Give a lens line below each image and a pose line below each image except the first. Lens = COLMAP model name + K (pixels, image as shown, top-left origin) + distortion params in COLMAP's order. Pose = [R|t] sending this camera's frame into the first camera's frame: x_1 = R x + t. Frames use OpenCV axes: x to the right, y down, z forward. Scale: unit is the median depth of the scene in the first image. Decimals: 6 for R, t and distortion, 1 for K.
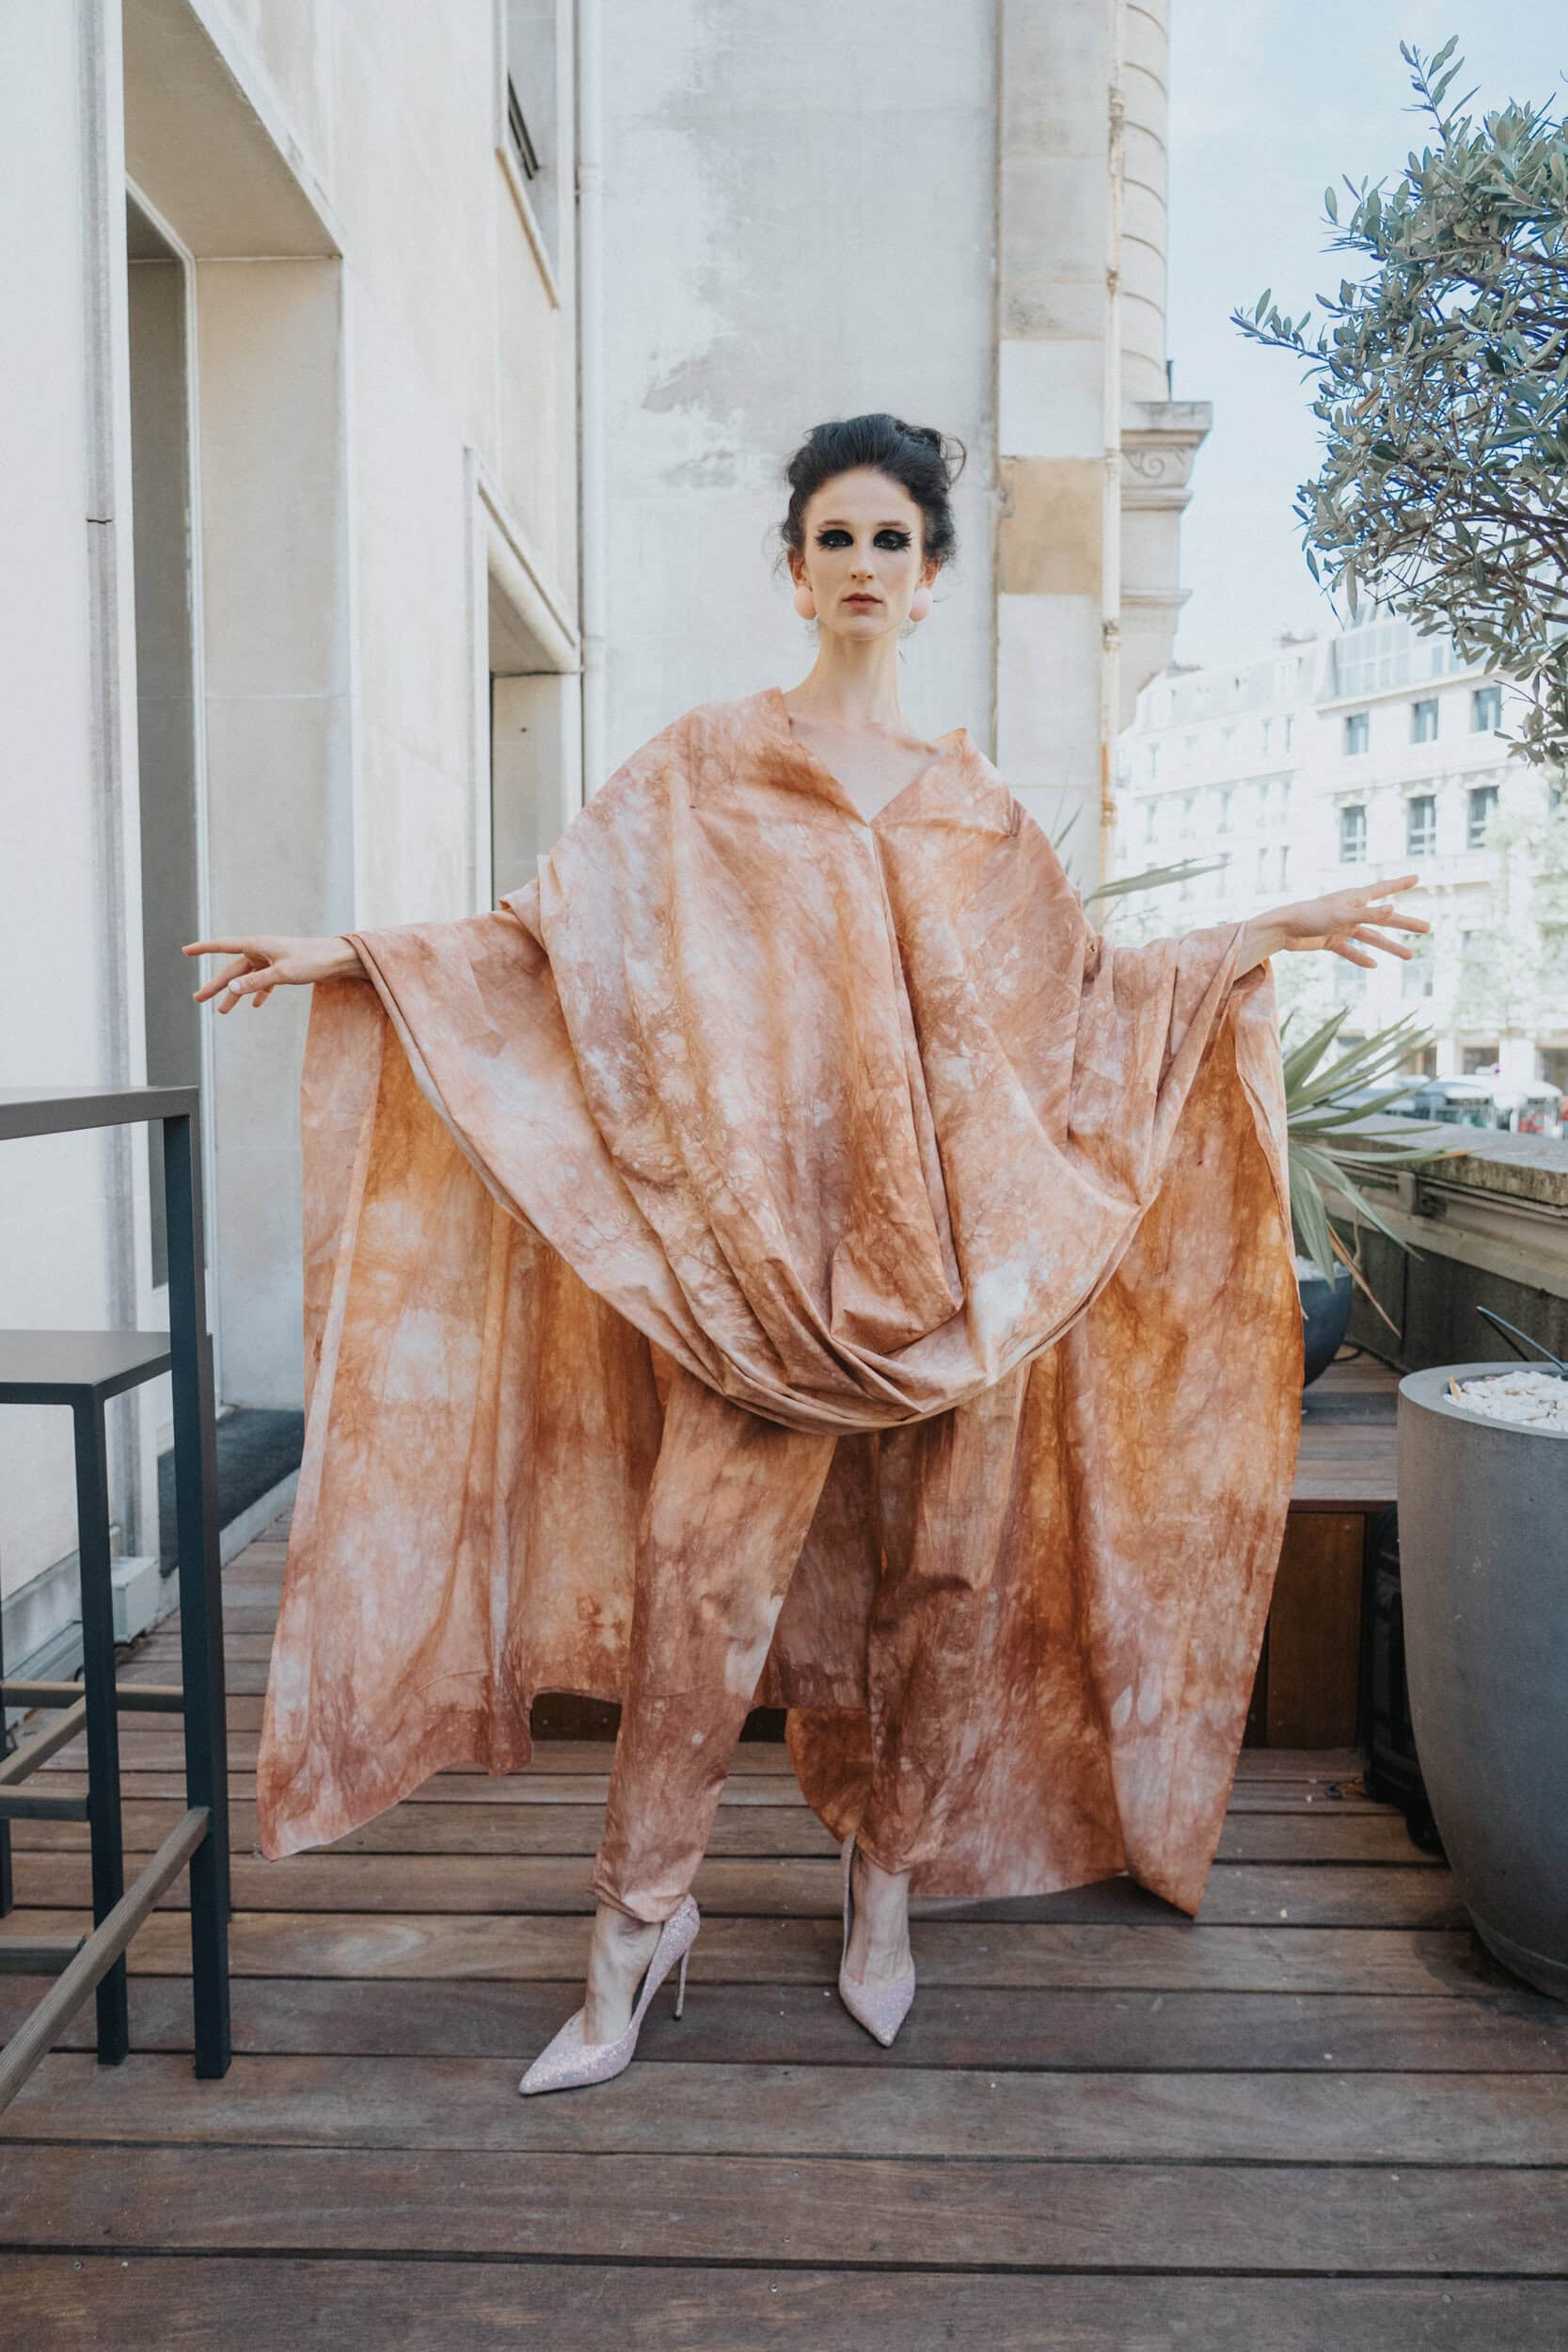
lens RADIAL K [[1637.7, 0, 791.0], [0, 1637.7, 1168.2], [0, 0, 1]] dist [-0.011352, 0.007531]
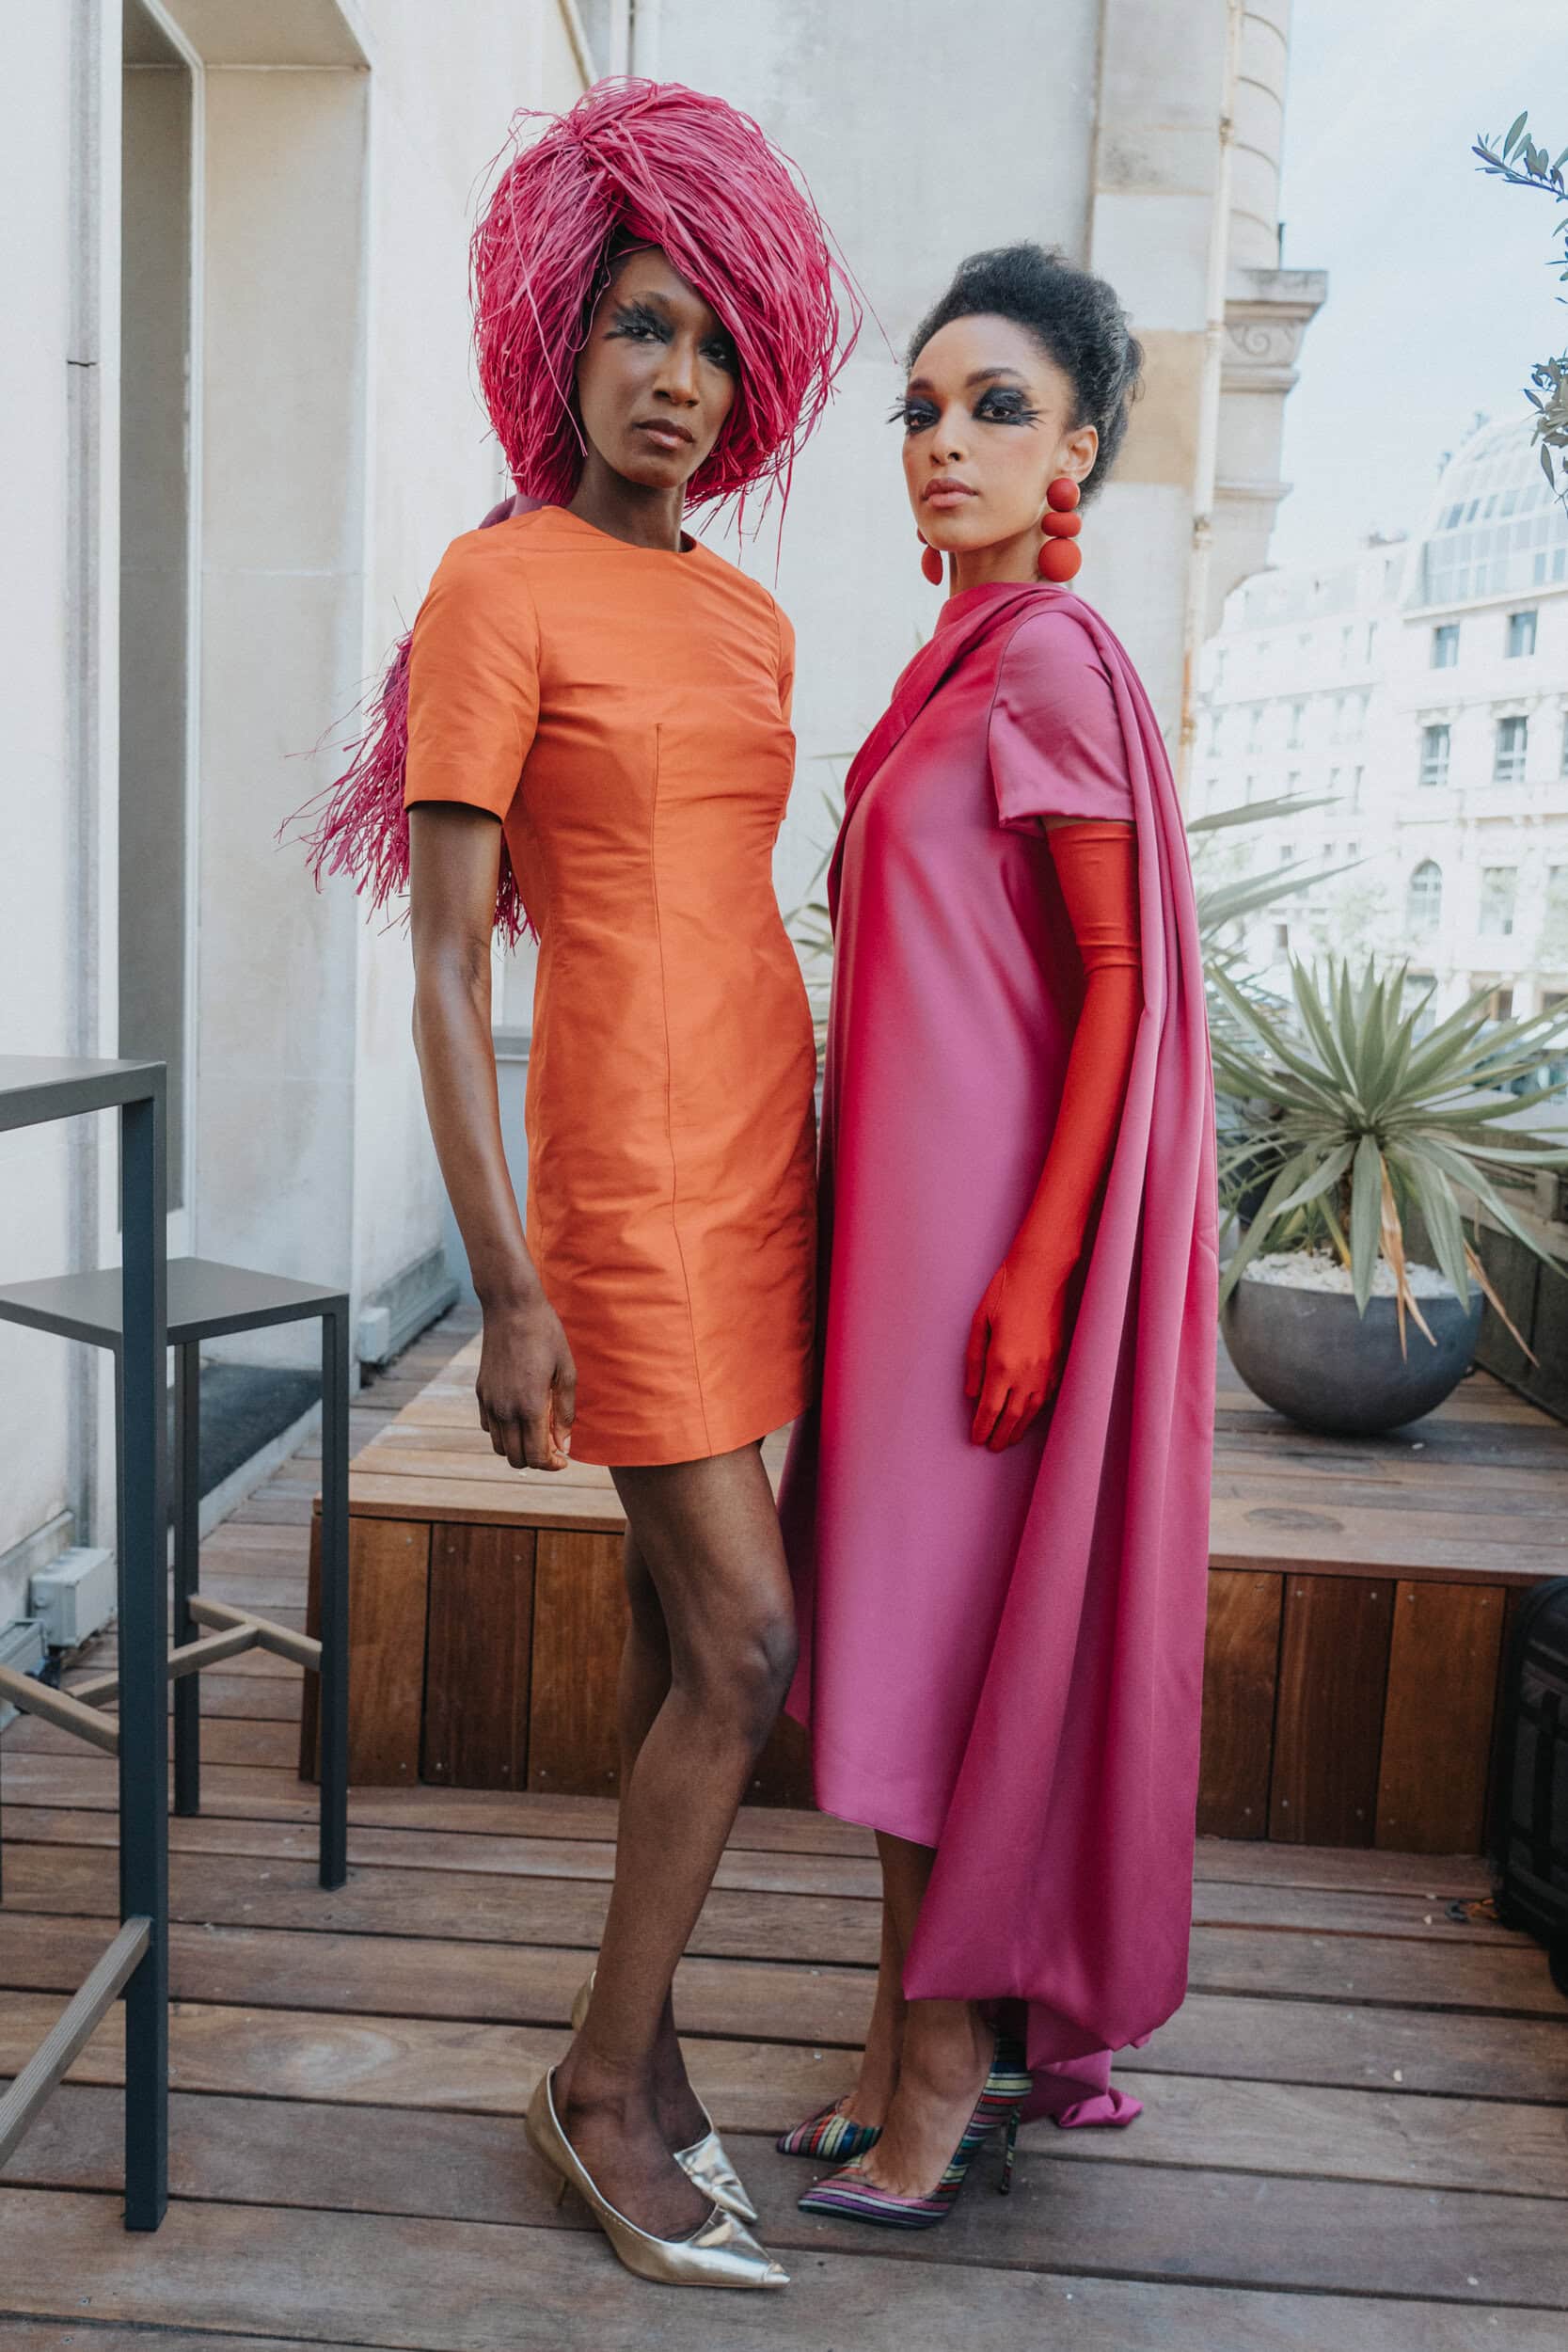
lens RADIAL K [[1733.1, 0, 757.1], [0, 1733.1, 1144.9], [0, 0, 1]] dist [-0.006066, 0.011516]
pose [[0.998644, 0.044132, -0.027623, -0.025349], [-0.043173, 0.998476, 0.034385, -0.033758], [0.029098, -0.033146, 0.999027, 0.089650]]
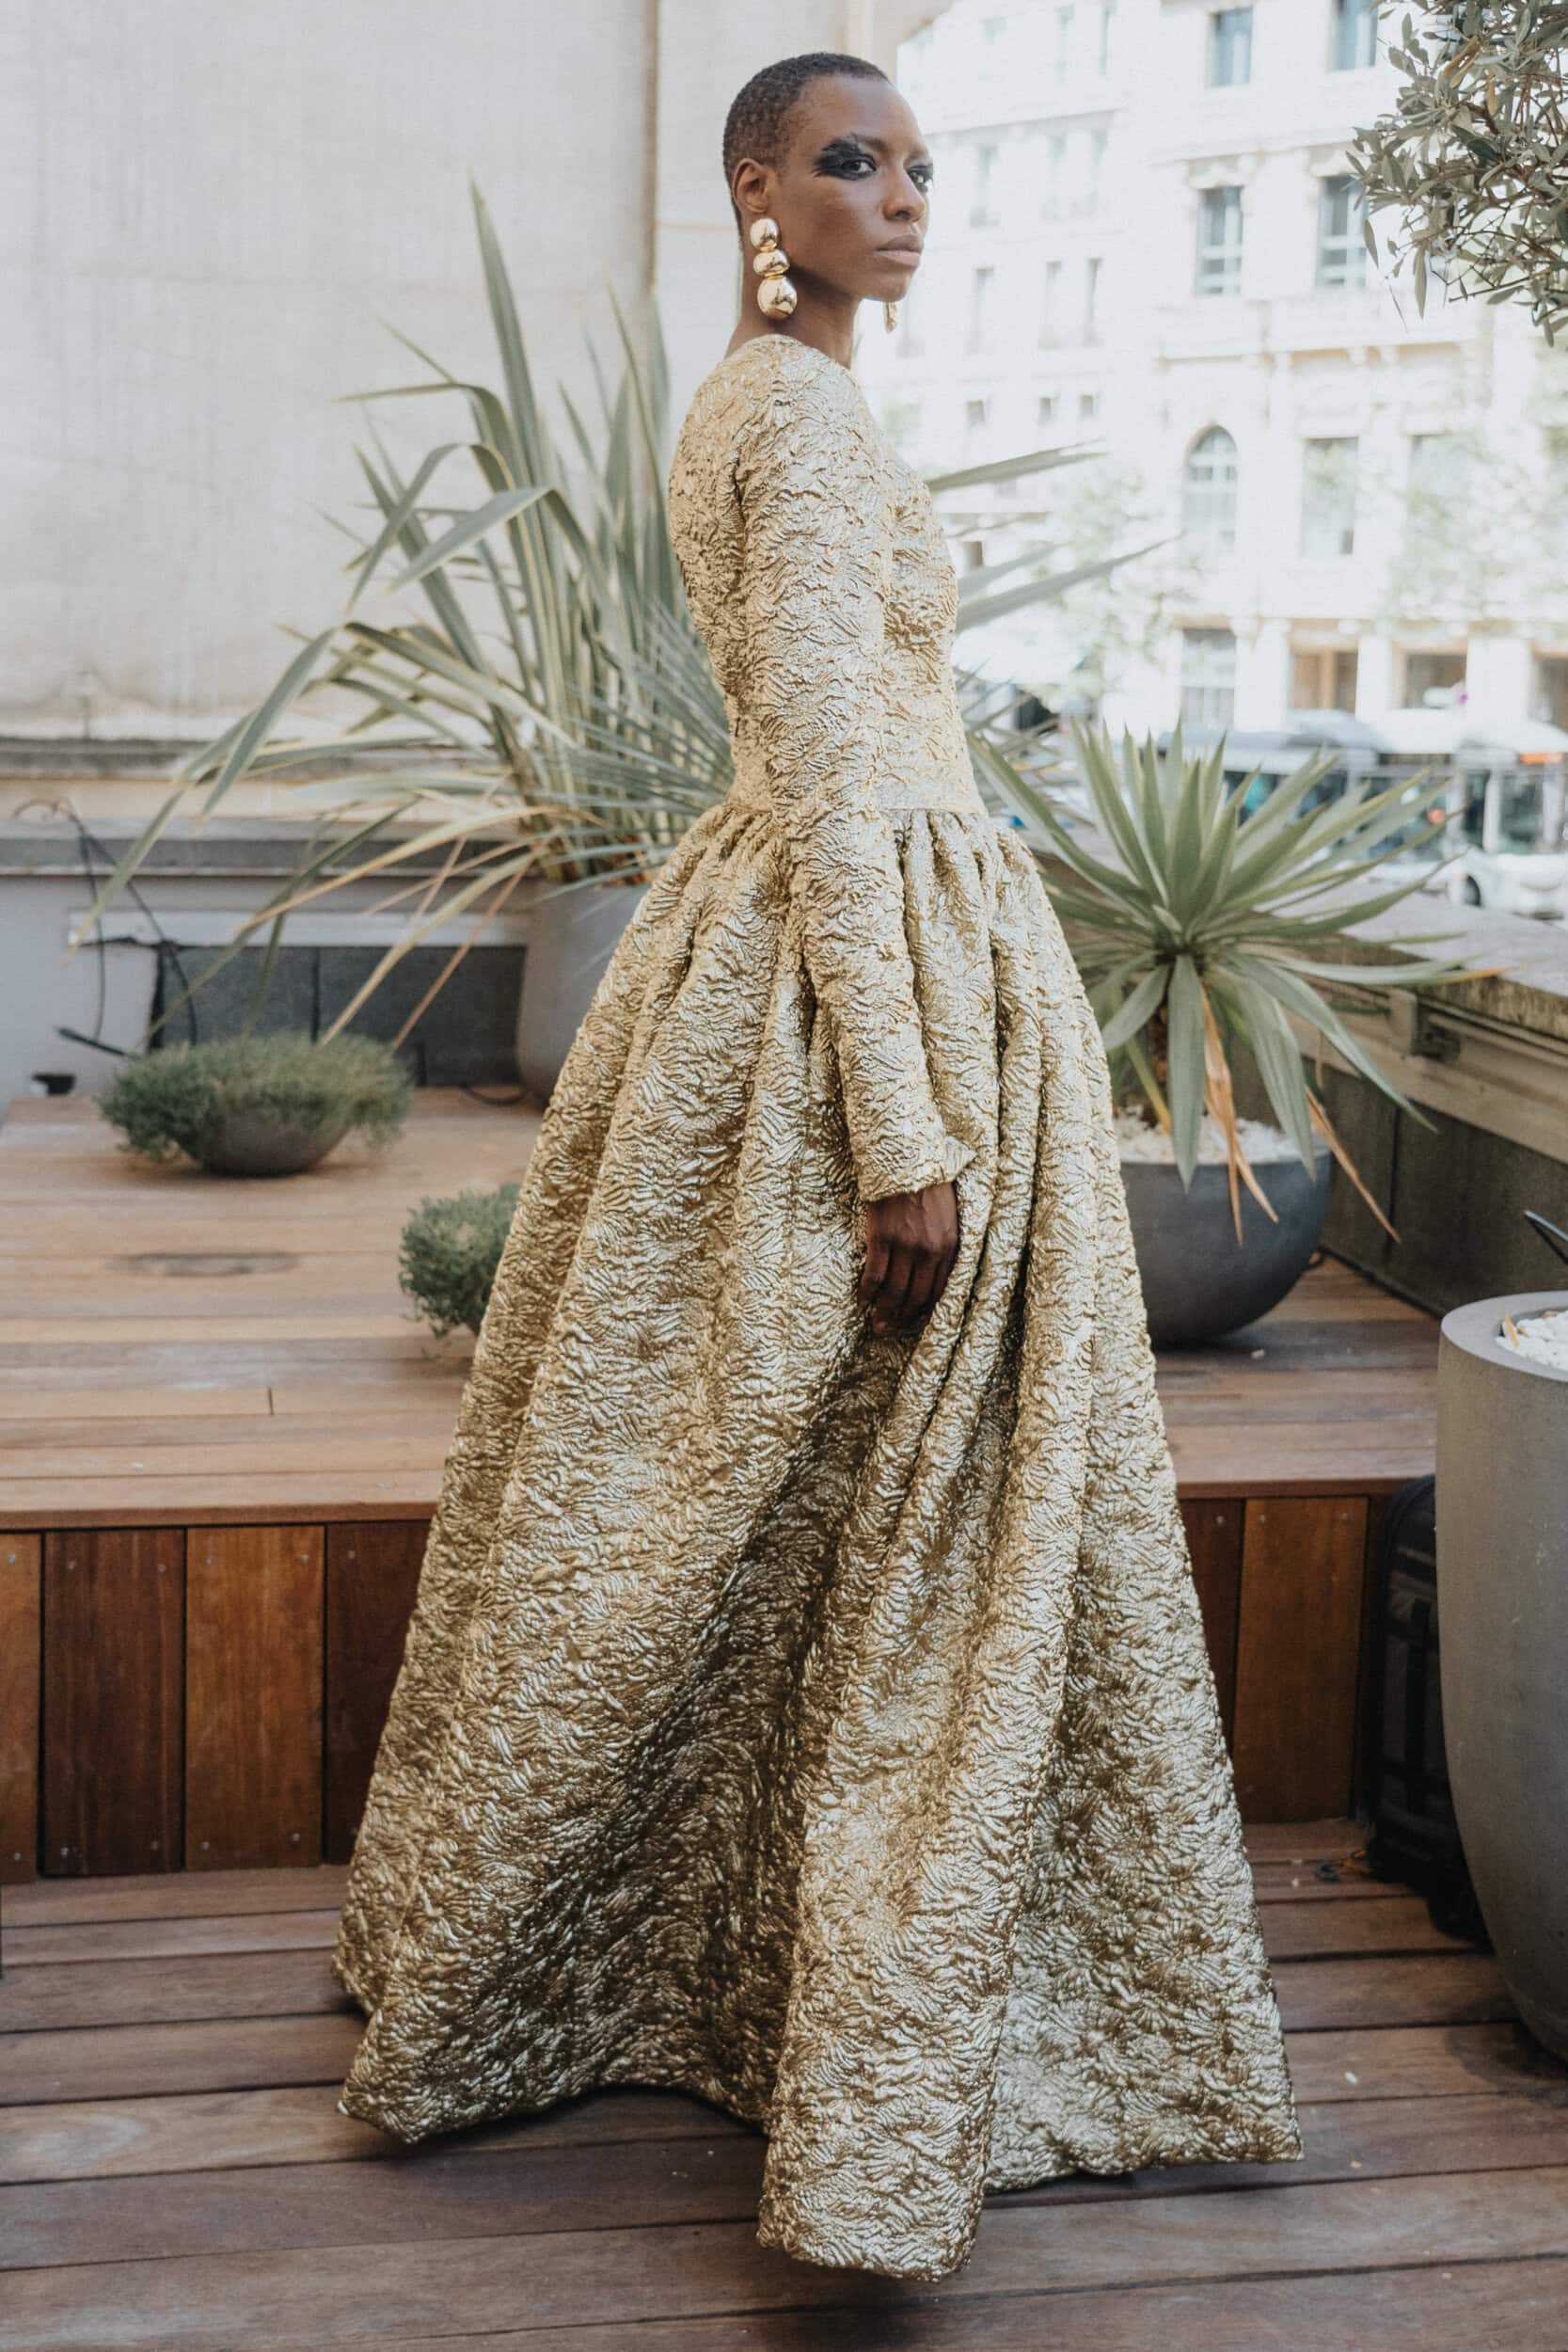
lens RADIAL K [[3232.6, 0, 781.4], [0, 3232.6, 1152.5], [0, 0, 1]] dist [0.021346, 0.000000]
pose [[0.979009, -0.011429, 0.203496, -0.187670], [-0.007105, 0.995906, 0.090115, -0.065453], [-0.203693, -0.089669, 0.974920, -0.318163]]
